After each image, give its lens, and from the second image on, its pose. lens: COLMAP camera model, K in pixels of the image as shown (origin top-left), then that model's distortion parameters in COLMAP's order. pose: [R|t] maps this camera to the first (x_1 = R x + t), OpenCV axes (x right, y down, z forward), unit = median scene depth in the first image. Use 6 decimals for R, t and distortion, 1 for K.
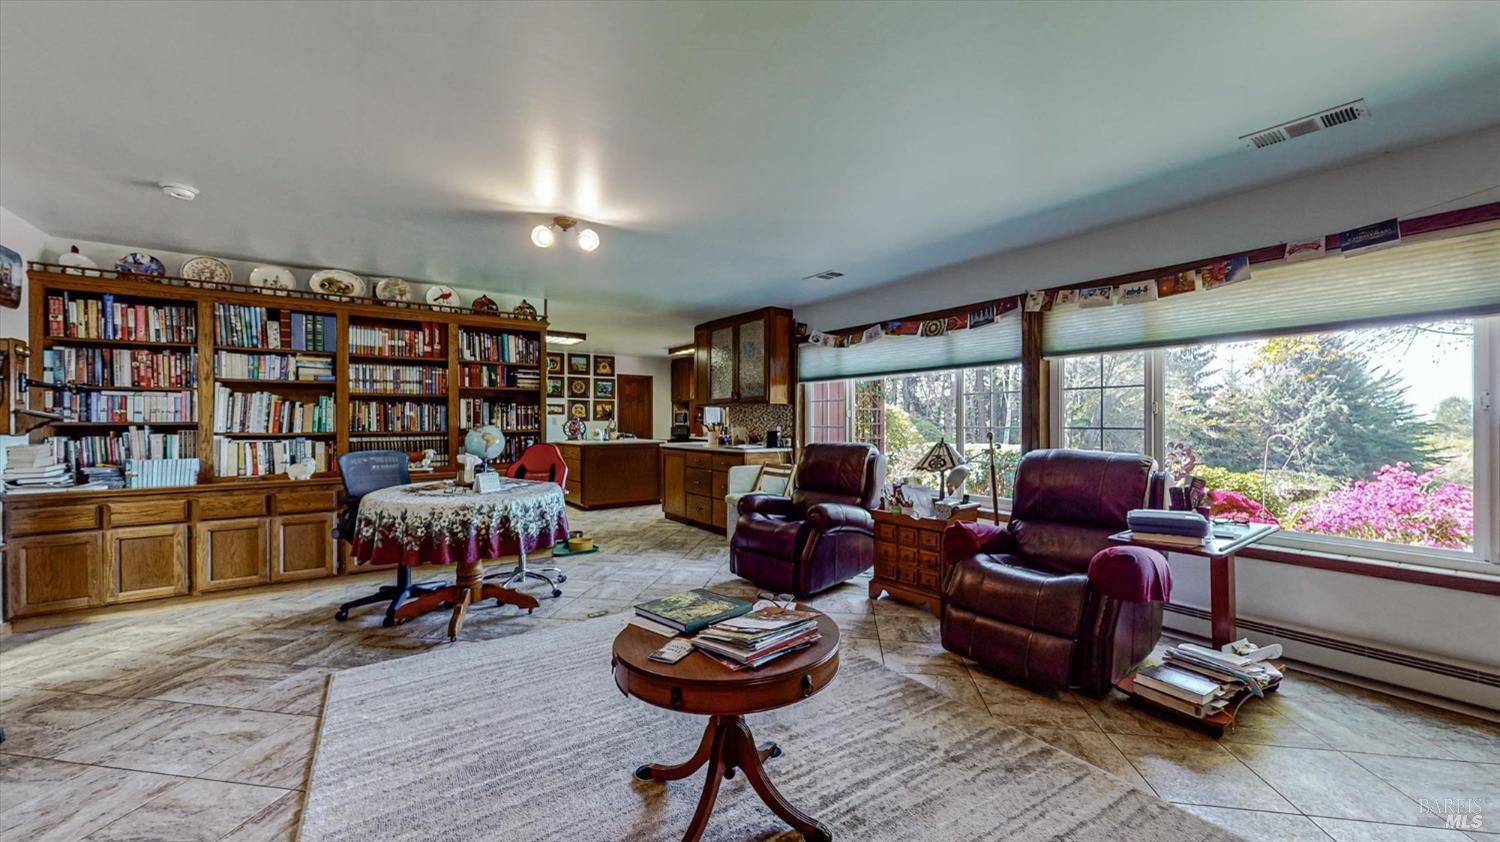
lens RADIAL K [[549.3, 0, 751.7], [0, 549.3, 423.9], [0, 0, 1]] dist [0.000544, 0.000069]
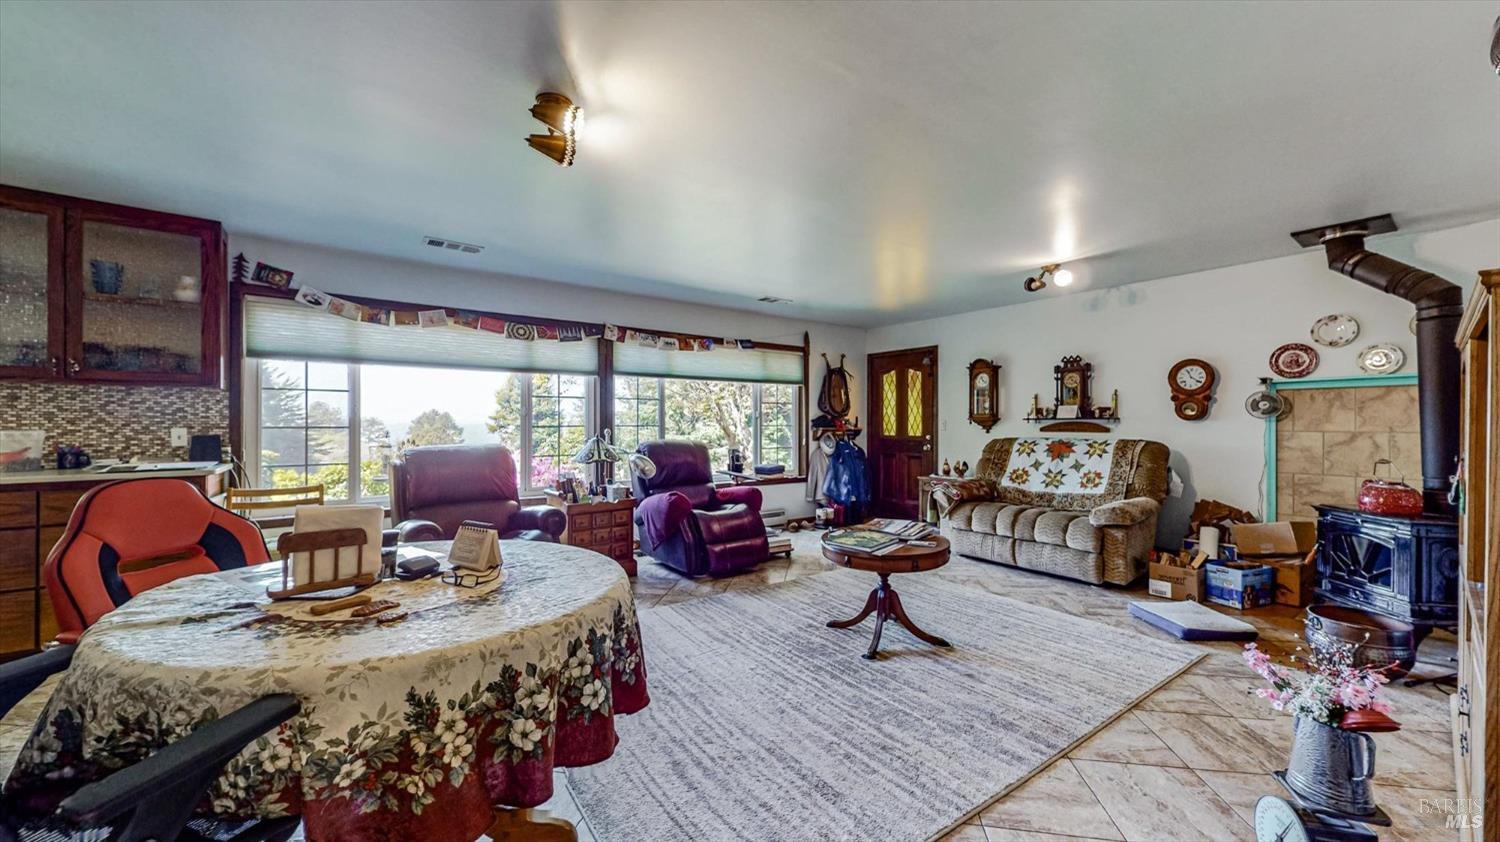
lens RADIAL K [[549.3, 0, 751.7], [0, 549.3, 423.9], [0, 0, 1]] dist [0.000544, 0.000069]
pose [[-0.013802, -0.002039, 0.999903, -0.859944], [0.000477, 0.999998, 0.002046, -0.000987], [-0.999905, 0.000505, -0.013801, 0.688460]]
